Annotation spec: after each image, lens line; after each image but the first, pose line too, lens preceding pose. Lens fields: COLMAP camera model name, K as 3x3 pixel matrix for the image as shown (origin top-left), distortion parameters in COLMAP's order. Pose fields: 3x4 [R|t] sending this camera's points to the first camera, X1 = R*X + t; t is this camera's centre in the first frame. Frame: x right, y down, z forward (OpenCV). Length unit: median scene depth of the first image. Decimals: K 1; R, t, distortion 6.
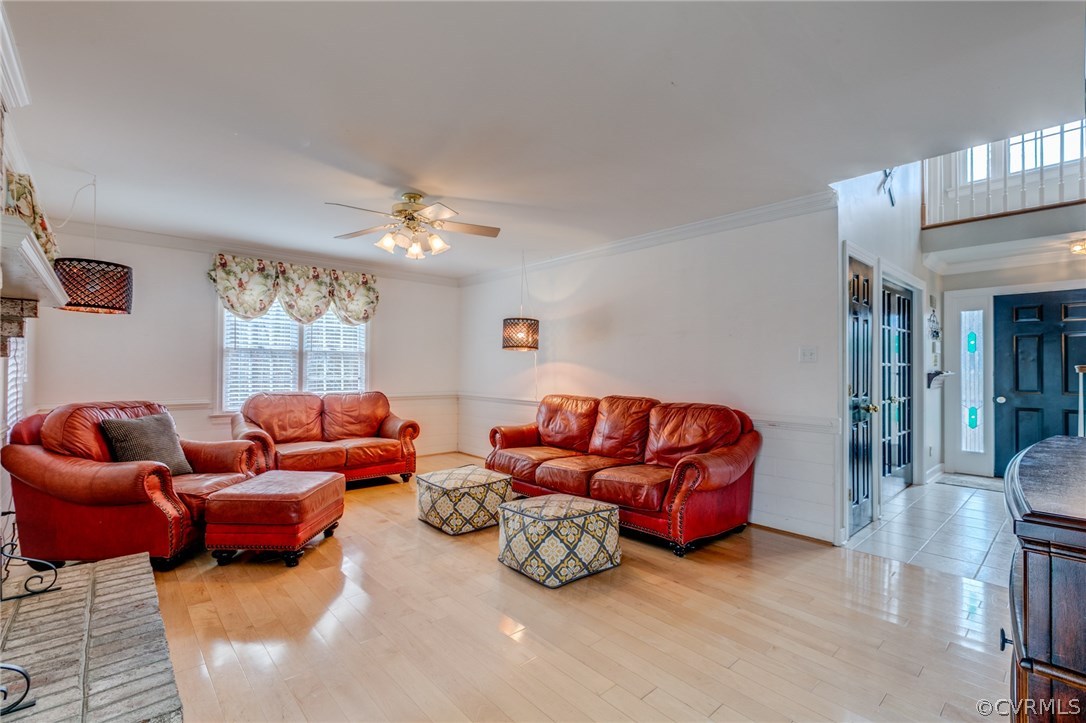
lens RADIAL K [[484.9, 0, 547.6], [0, 484.9, 364.7], [0, 0, 1]] dist [0.001050, -0.000281]
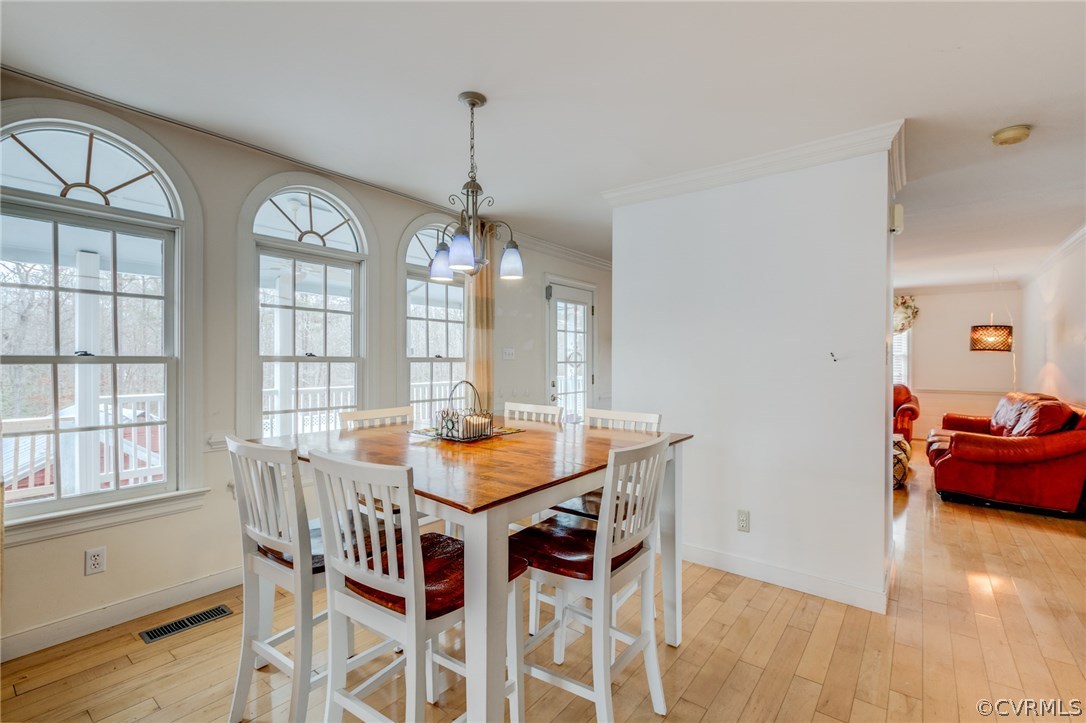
lens RADIAL K [[484.9, 0, 540.1], [0, 484.9, 360.8], [0, 0, 1]] dist [0.001050, -0.000281]
pose [[0.169290, -0.005374, -0.985552, 0.877830], [0.004437, 0.999979, -0.004690, -0.008241], [0.985556, -0.003579, 0.169310, -0.246540]]
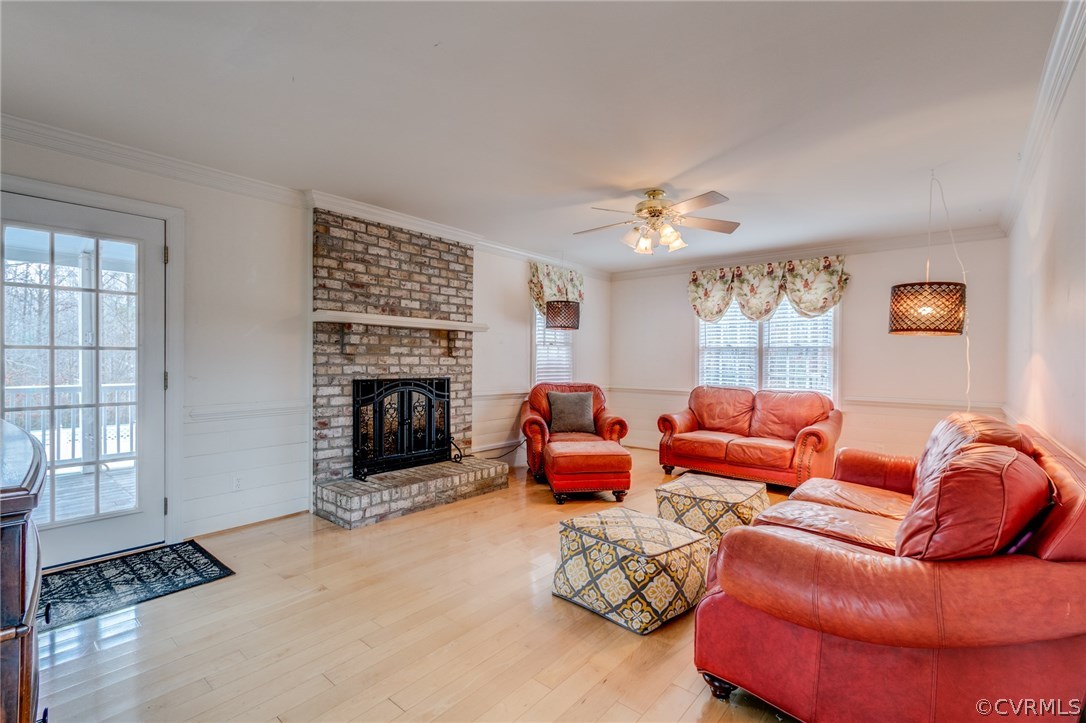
lens RADIAL K [[484.9, 0, 541.2], [0, 484.9, 360.0], [0, 0, 1]] dist [0.001050, -0.000281]
pose [[0.127886, -0.009226, -0.991746, 0.475471], [-0.001907, 0.999953, -0.009548, 0.009068], [0.991787, 0.003112, 0.127862, 0.432535]]
